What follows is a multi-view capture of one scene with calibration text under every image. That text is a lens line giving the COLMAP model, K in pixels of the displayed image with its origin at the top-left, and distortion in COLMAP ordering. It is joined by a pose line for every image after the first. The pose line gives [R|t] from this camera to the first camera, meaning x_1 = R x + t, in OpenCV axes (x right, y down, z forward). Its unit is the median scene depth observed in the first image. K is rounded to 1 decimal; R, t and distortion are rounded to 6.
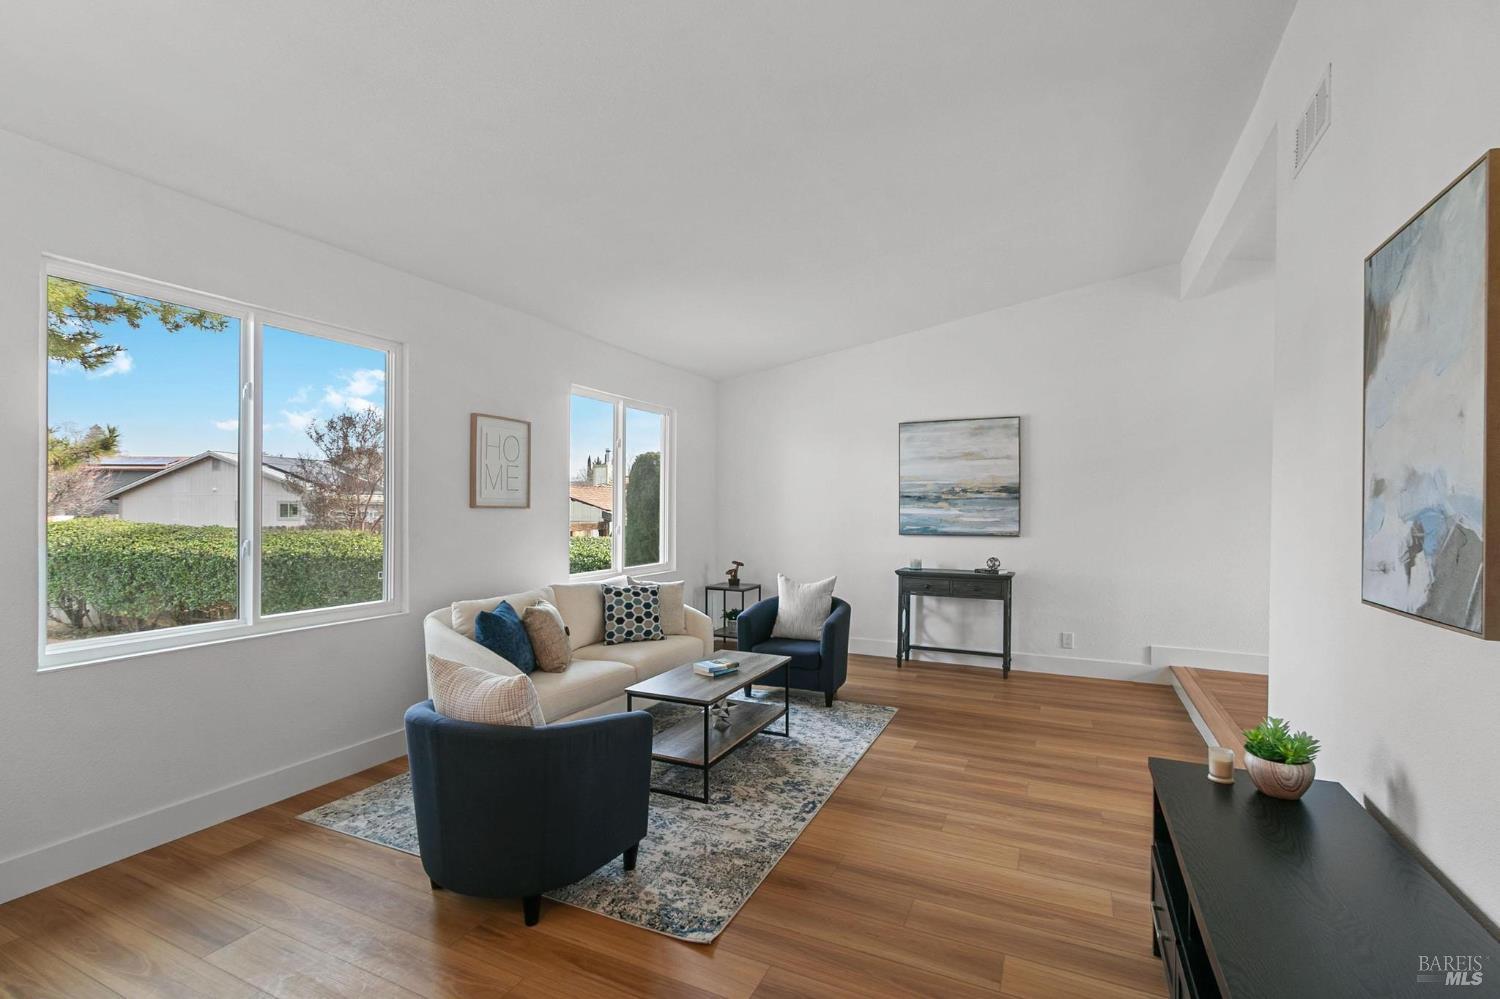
lens RADIAL K [[665.0, 0, 750.0], [0, 665.0, 499.5], [0, 0, 1]] dist [-0.052384, -0.000078]
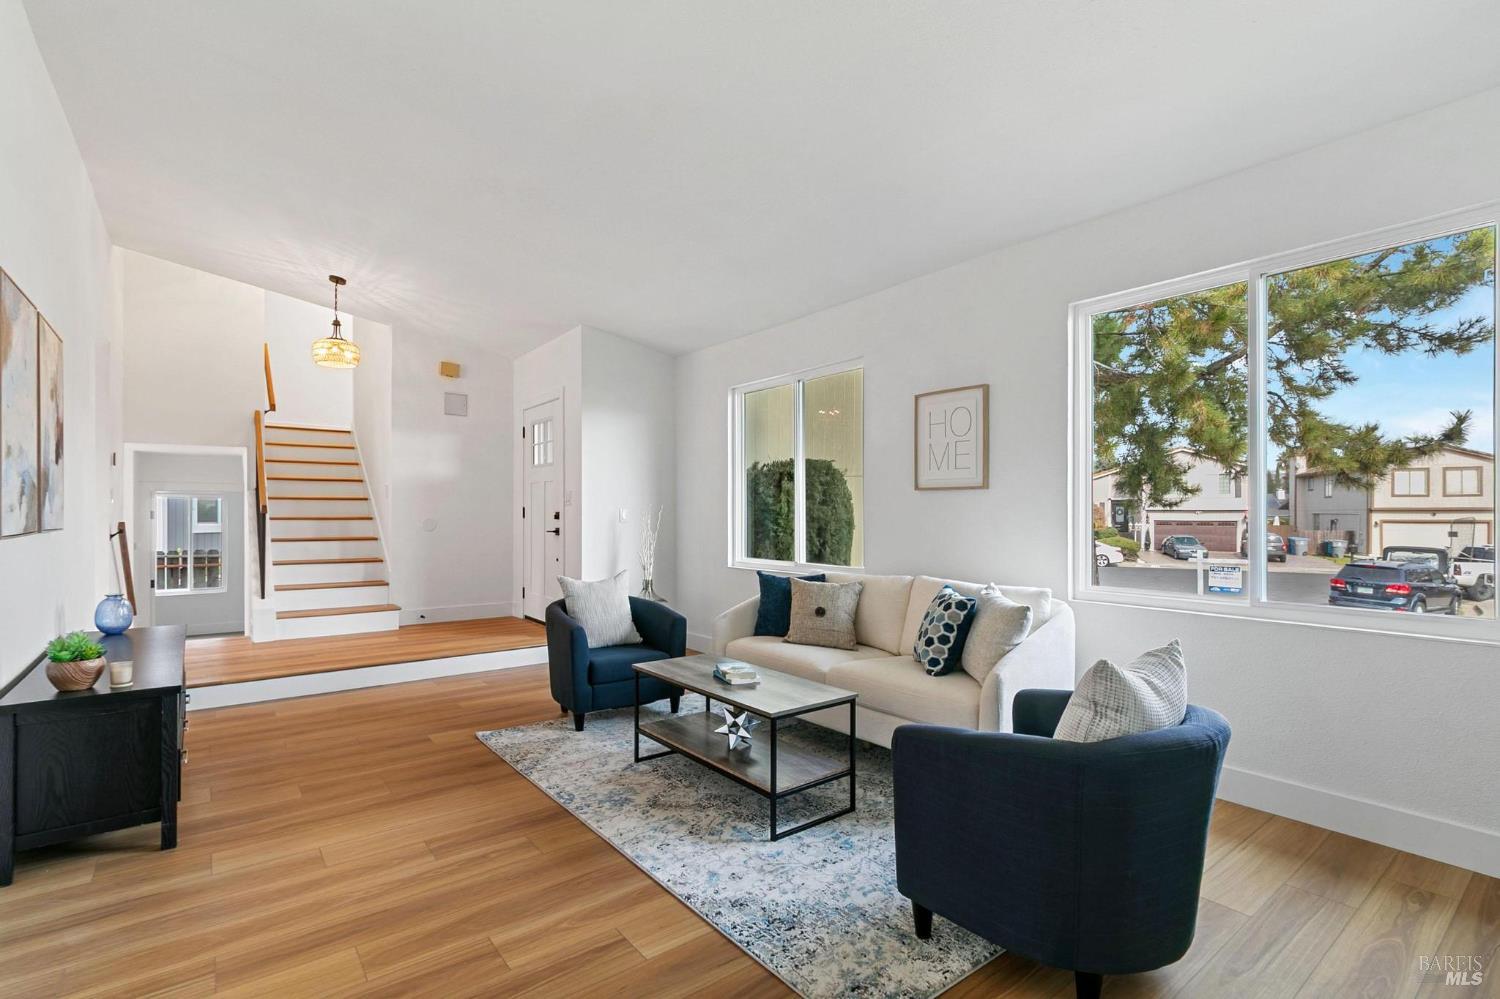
lens RADIAL K [[714.0, 0, 732.4], [0, 714.0, 509.7], [0, 0, 1]] dist [-0.000237, -0.001013]
pose [[-0.464405, -0.008244, -0.885585, 0.801601], [0.003740, 0.999930, -0.011270, 0.064003], [0.885615, -0.008546, -0.464341, 1.525687]]
